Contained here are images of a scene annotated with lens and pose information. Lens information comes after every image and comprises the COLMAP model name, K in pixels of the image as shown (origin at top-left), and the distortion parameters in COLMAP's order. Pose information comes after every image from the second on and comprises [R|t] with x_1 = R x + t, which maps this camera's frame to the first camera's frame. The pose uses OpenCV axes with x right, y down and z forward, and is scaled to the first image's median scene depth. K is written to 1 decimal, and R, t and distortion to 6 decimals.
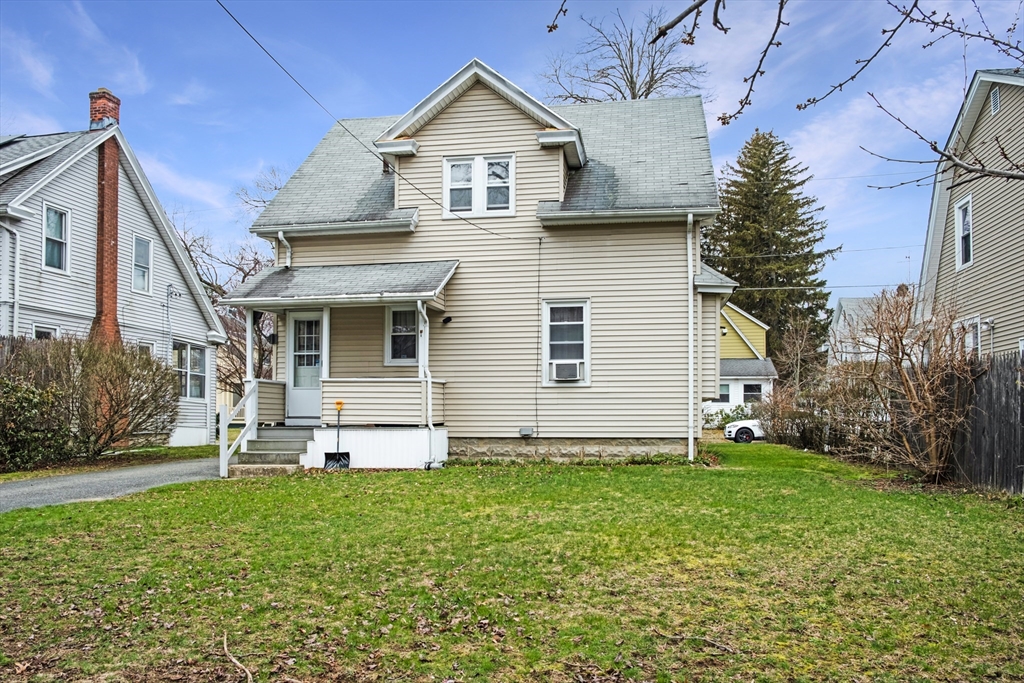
lens RADIAL K [[811.8, 0, 500.1], [0, 811.8, 373.1], [0, 0, 1]] dist [-0.049225, 0.039450]
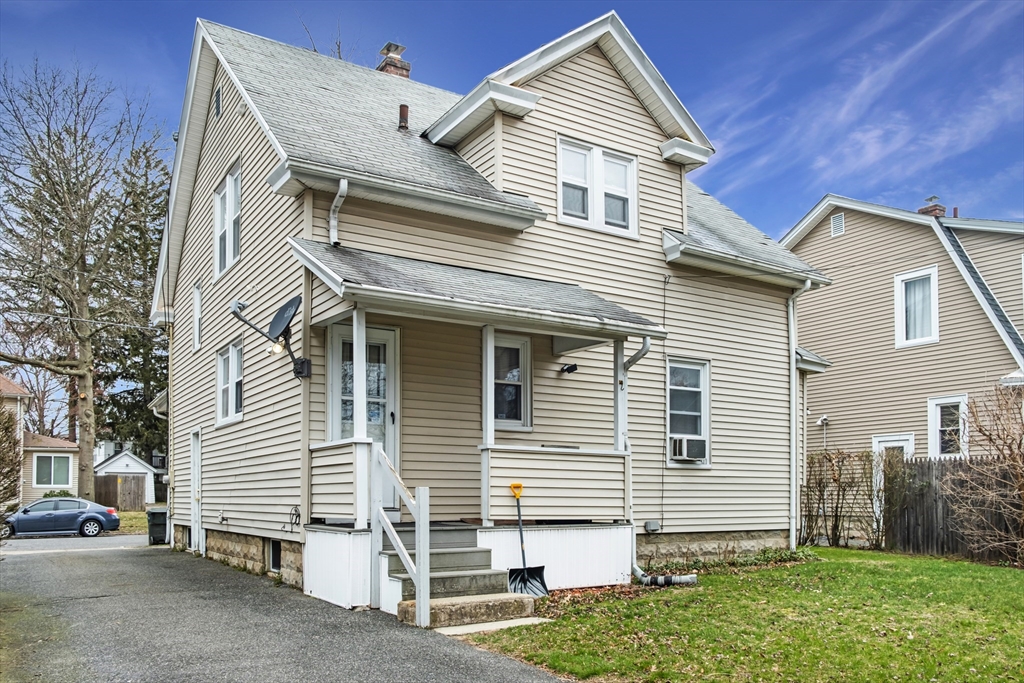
lens RADIAL K [[834.9, 0, 512.0], [0, 834.9, 472.2], [0, 0, 1]] dist [-0.053677, -0.000525]
pose [[0.737728, 0.022404, 0.674726, -0.599244], [-0.037493, 0.999266, 0.007814, 0.020517], [-0.674056, -0.031062, 0.738027, 0.514868]]
